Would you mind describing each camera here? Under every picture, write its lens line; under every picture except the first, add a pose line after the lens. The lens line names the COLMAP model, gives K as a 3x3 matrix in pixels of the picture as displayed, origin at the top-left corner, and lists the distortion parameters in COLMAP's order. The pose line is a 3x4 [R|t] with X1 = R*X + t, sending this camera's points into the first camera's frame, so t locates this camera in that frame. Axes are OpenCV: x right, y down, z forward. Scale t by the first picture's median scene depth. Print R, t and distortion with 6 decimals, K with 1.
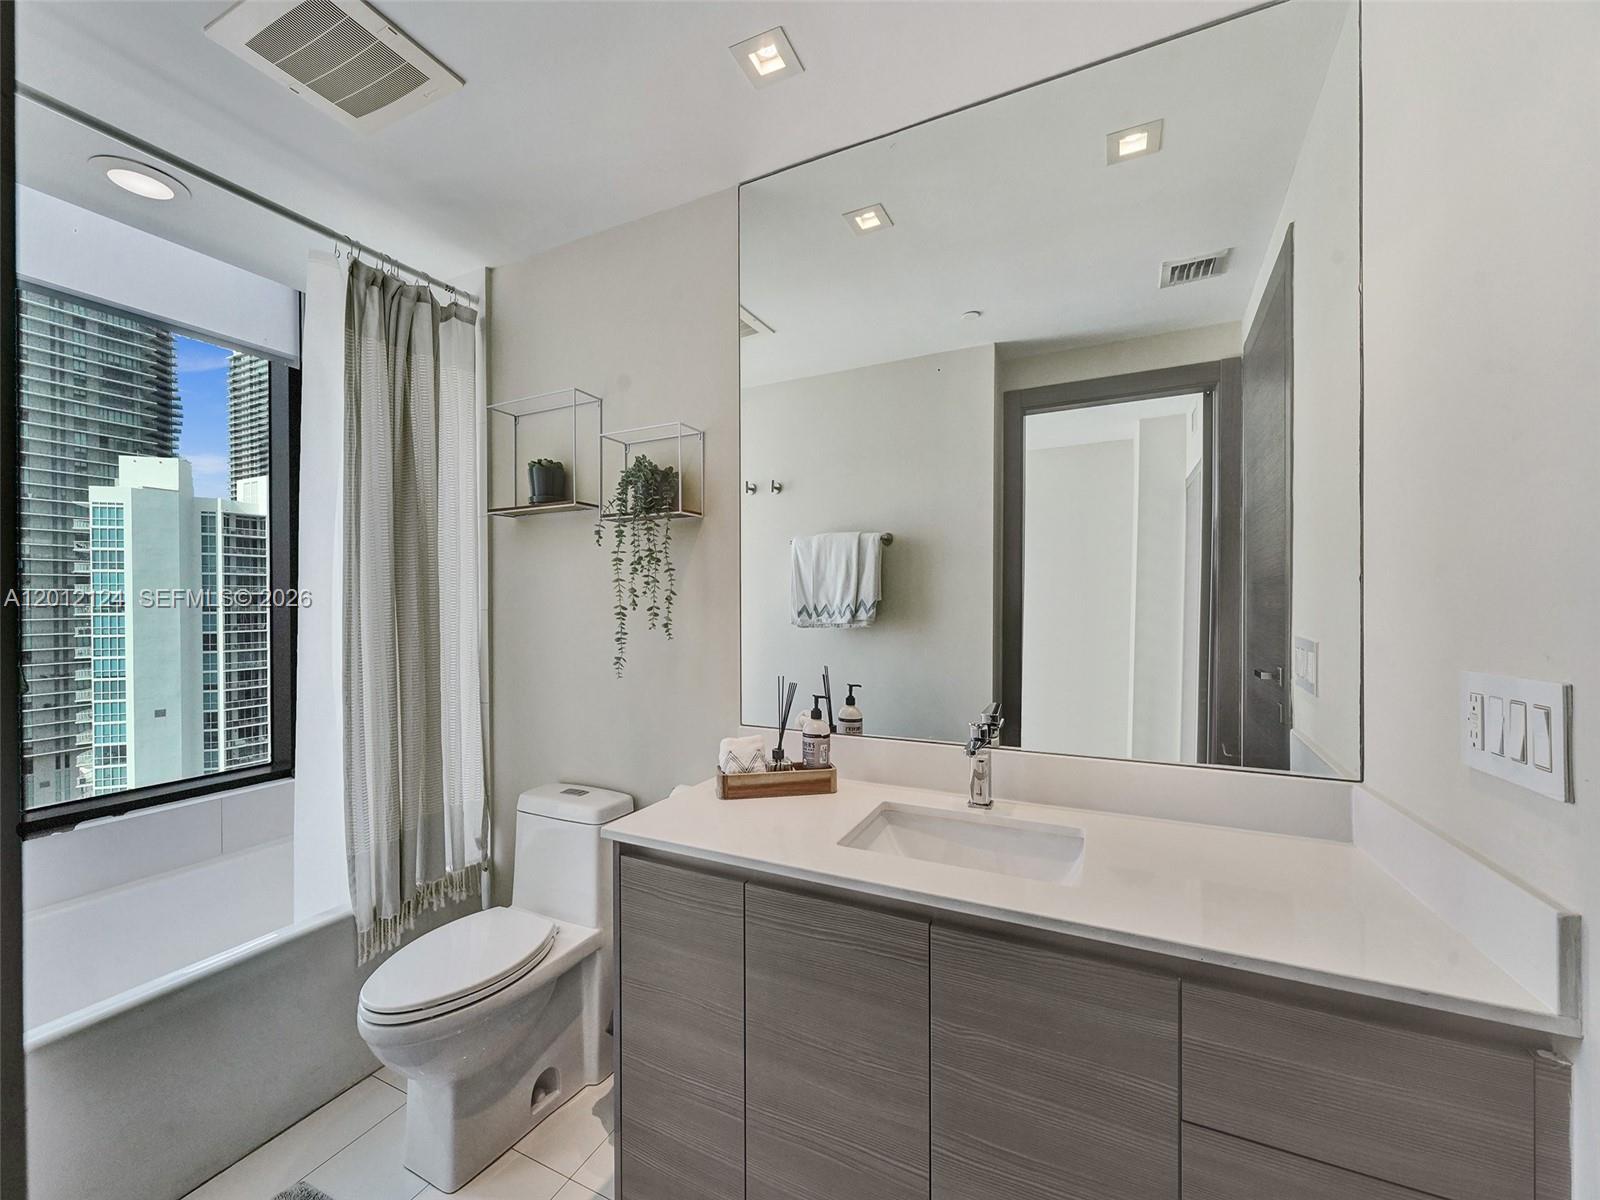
lens RADIAL K [[639.6, 0, 791.0], [0, 639.6, 606.9], [0, 0, 1]] dist [-0.001643, 0.000539]
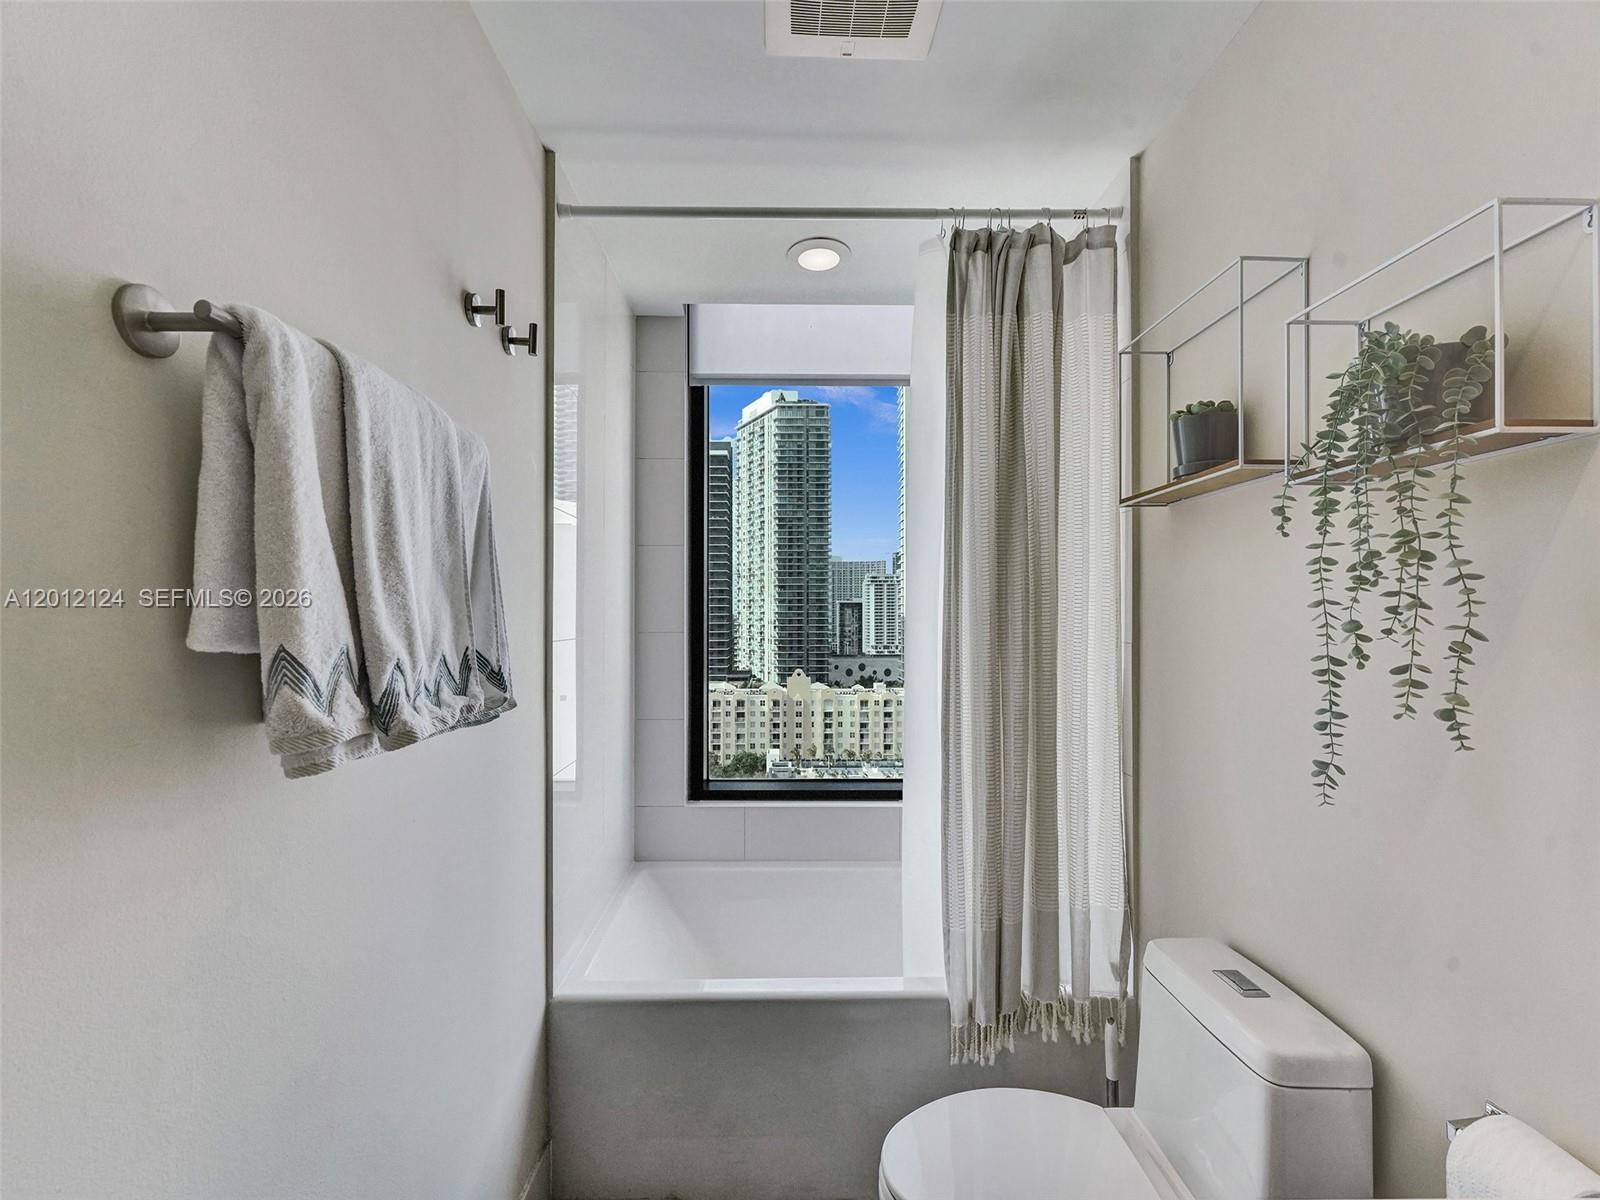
lens RADIAL K [[639.6, 0, 791.0], [0, 639.6, 606.9], [0, 0, 1]] dist [-0.001643, 0.000539]
pose [[0.452758, -0.002051, -0.891631, -0.018424], [-0.010882, 0.999910, -0.007826, -0.026182], [0.891567, 0.013246, 0.452695, 0.368928]]
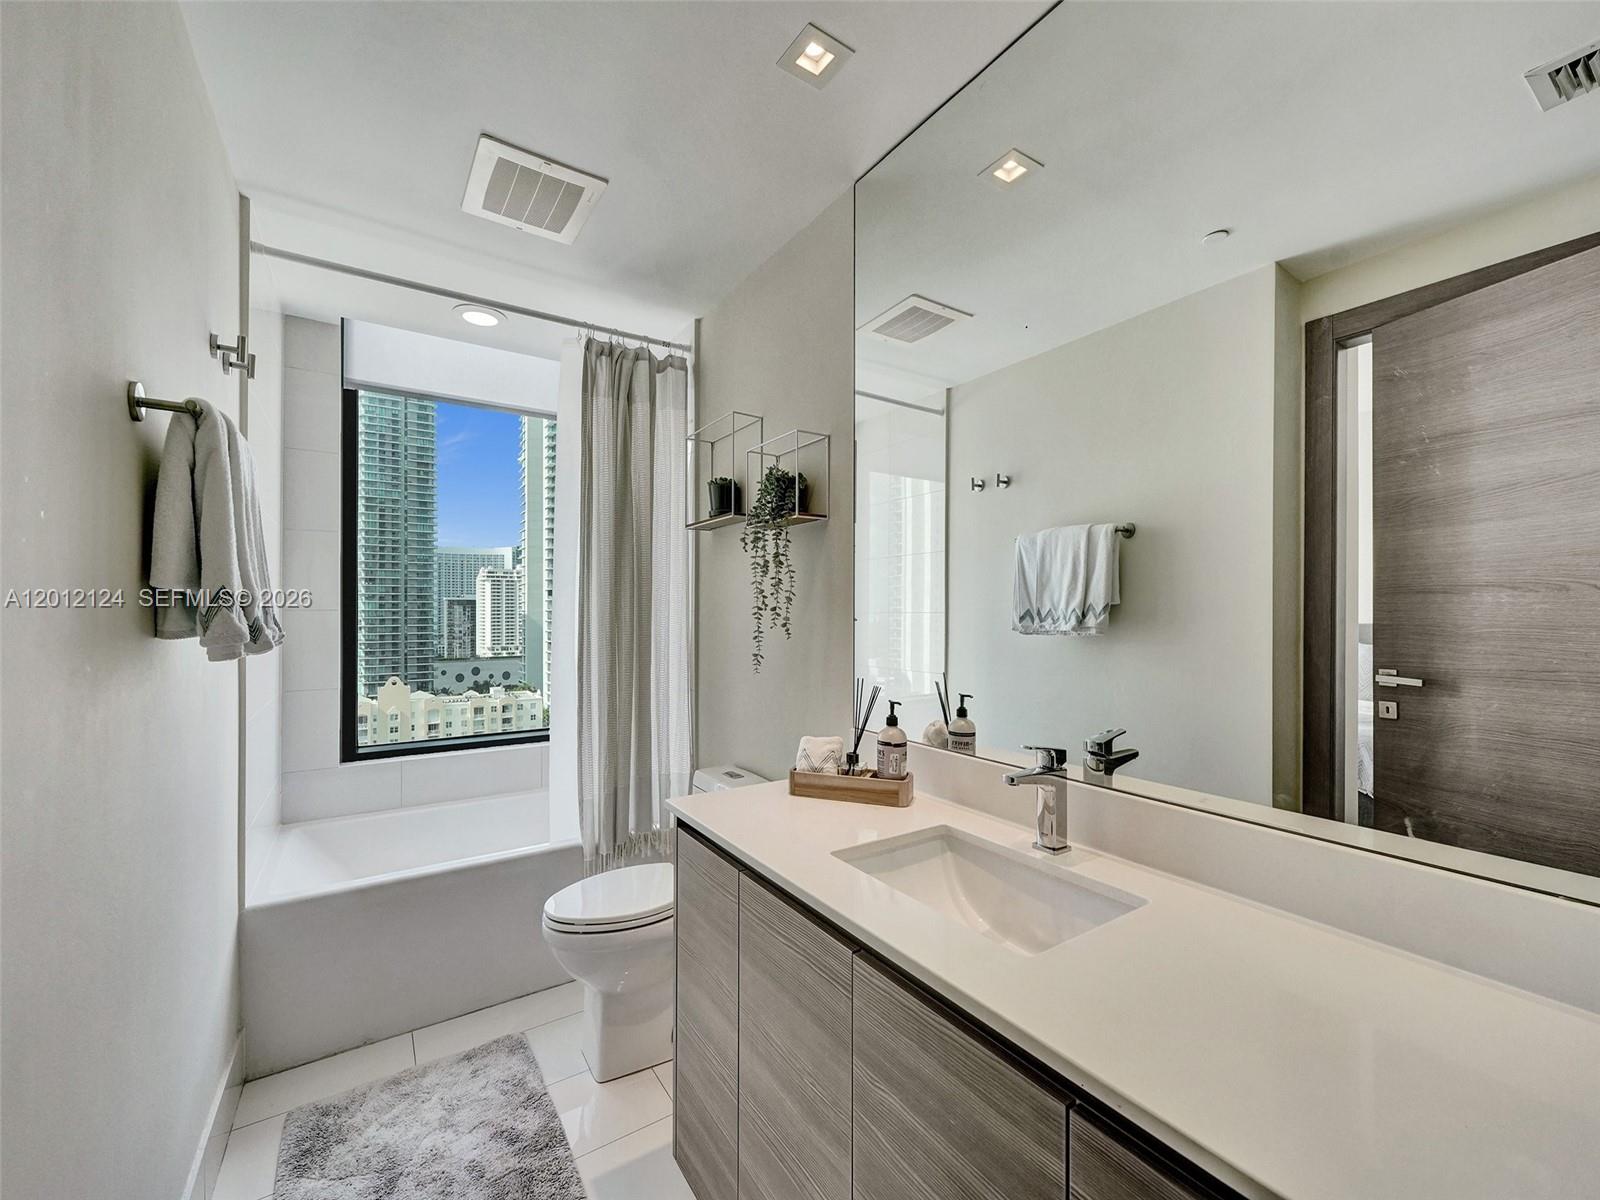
lens RADIAL K [[639.6, 0, 791.0], [0, 639.6, 606.9], [0, 0, 1]] dist [-0.001643, 0.000539]
pose [[0.861753, 0.001806, -0.507324, 0.287657], [-0.008250, 0.999911, -0.010454, 0.009314], [0.507261, 0.013194, 0.861692, 0.086230]]
